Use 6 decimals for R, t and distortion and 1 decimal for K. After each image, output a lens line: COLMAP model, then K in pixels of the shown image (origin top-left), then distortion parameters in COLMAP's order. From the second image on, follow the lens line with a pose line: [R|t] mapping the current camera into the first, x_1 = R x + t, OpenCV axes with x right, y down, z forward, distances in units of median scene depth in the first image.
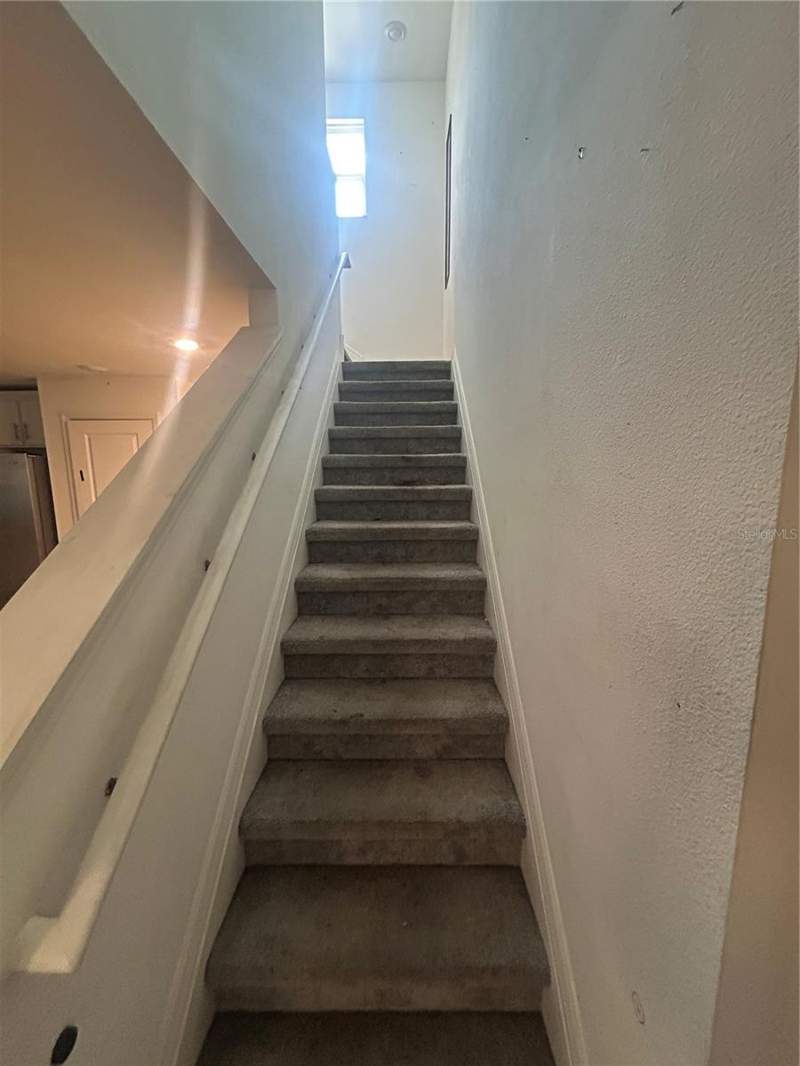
lens RADIAL K [[429.6, 0, 400.0], [0, 429.6, 533.0], [0, 0, 1]] dist [0.001790, 0.000249]
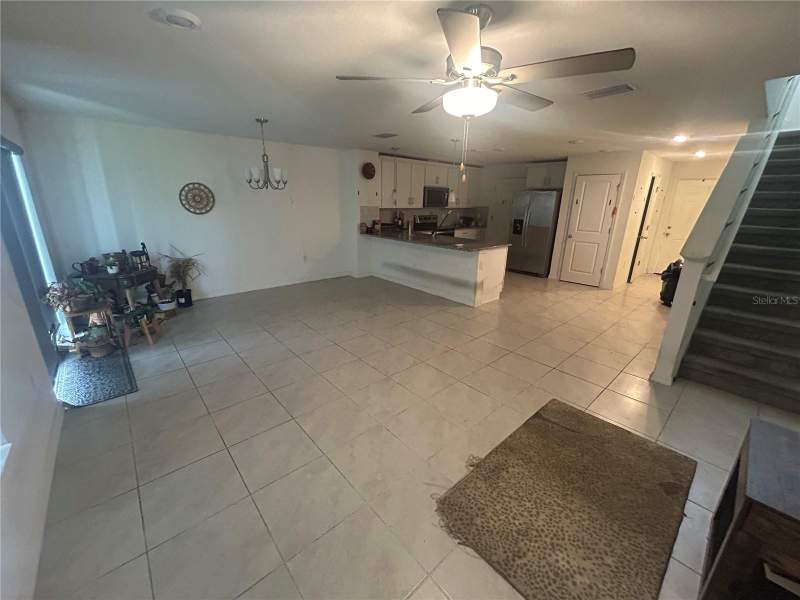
lens RADIAL K [[322.4, 0, 396.9], [0, 322.4, 298.2], [0, 0, 1]] dist [0.001790, 0.000249]
pose [[0.664281, 0.222012, -0.713752, -0.067785], [-0.103978, 0.973035, 0.205891, 0.102950], [0.740216, -0.062555, 0.669453, -0.825129]]
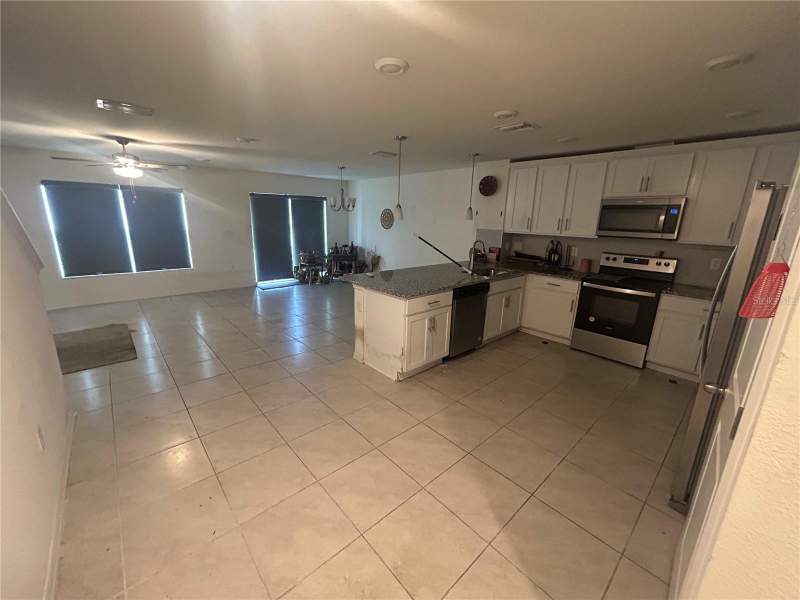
lens RADIAL K [[322.4, 0, 396.9], [0, 322.4, 298.2], [0, 0, 1]] dist [0.001790, 0.000249]
pose [[-0.740628, 0.138299, -0.657528, -0.267108], [-0.115214, 0.937955, 0.327058, -0.132103], [0.661963, 0.317985, -0.678742, 1.002000]]
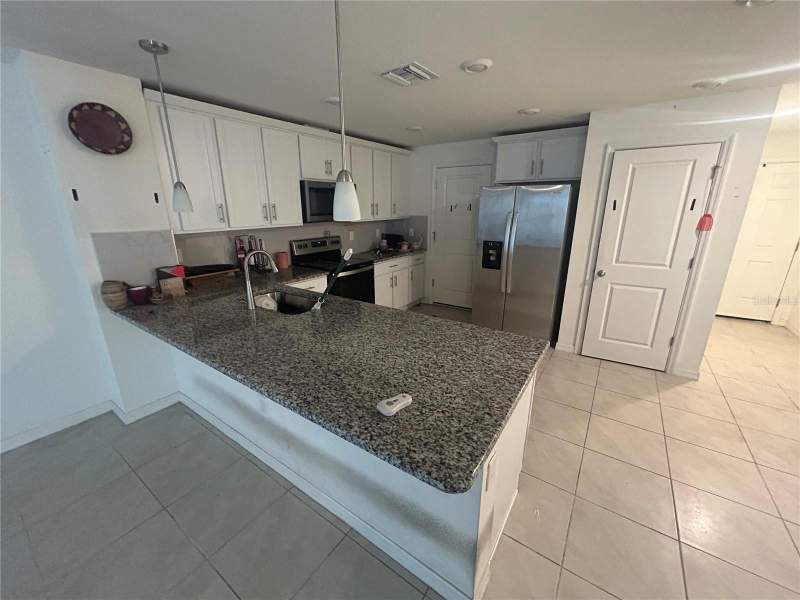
lens RADIAL K [[322.4, 0, 396.9], [0, 322.4, 298.2], [0, 0, 1]] dist [0.001790, 0.000249]
pose [[0.823785, 0.144268, -0.548238, -0.721779], [-0.056153, 0.983086, 0.174322, -0.015038], [0.564114, -0.112819, 0.817953, 0.007465]]
